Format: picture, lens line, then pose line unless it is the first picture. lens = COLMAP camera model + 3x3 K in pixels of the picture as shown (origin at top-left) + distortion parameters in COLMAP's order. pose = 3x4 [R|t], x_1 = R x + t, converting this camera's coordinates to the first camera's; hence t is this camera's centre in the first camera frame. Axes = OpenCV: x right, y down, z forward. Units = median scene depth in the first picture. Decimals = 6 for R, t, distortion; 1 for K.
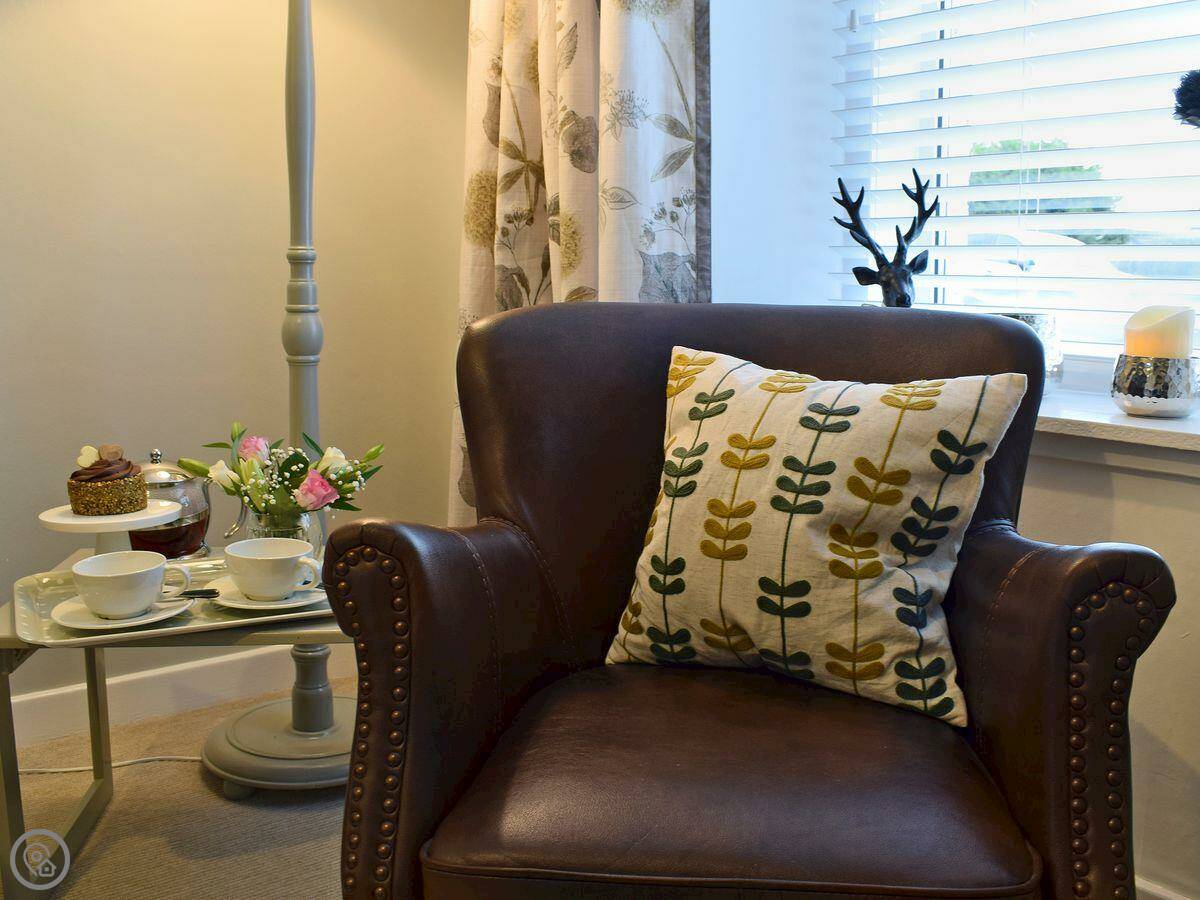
lens RADIAL K [[1174.1, 0, 600.3], [0, 1174.1, 393.6], [0, 0, 1]] dist [-0.072675, 0.001231]
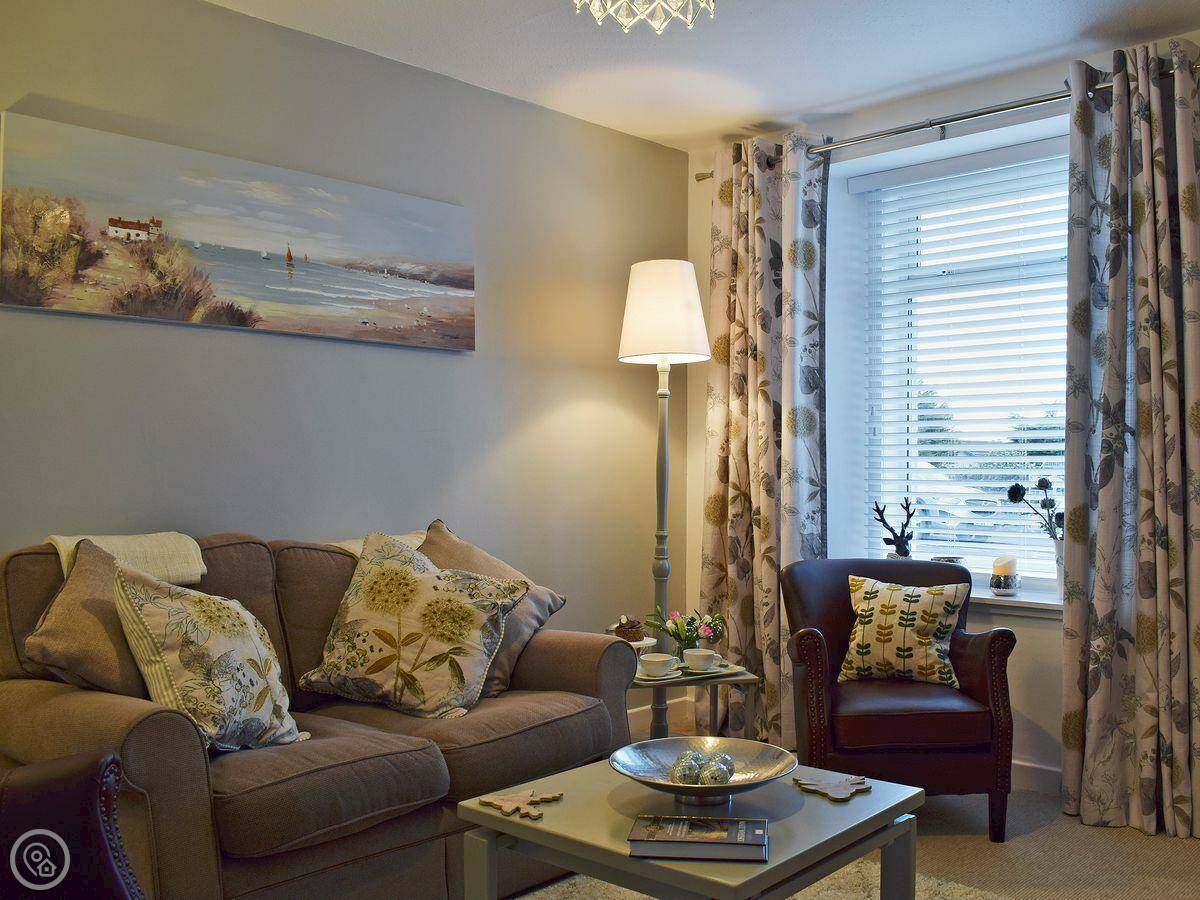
lens RADIAL K [[1138.1, 0, 600.0], [0, 1138.1, 450.0], [0, 0, 1]] dist [-0.098287, 0.002350]
pose [[0.992156, -0.000355, 0.125005, -0.996158], [0.015008, 0.993101, -0.116299, -0.034850], [-0.124102, 0.117263, 0.985316, -1.914759]]
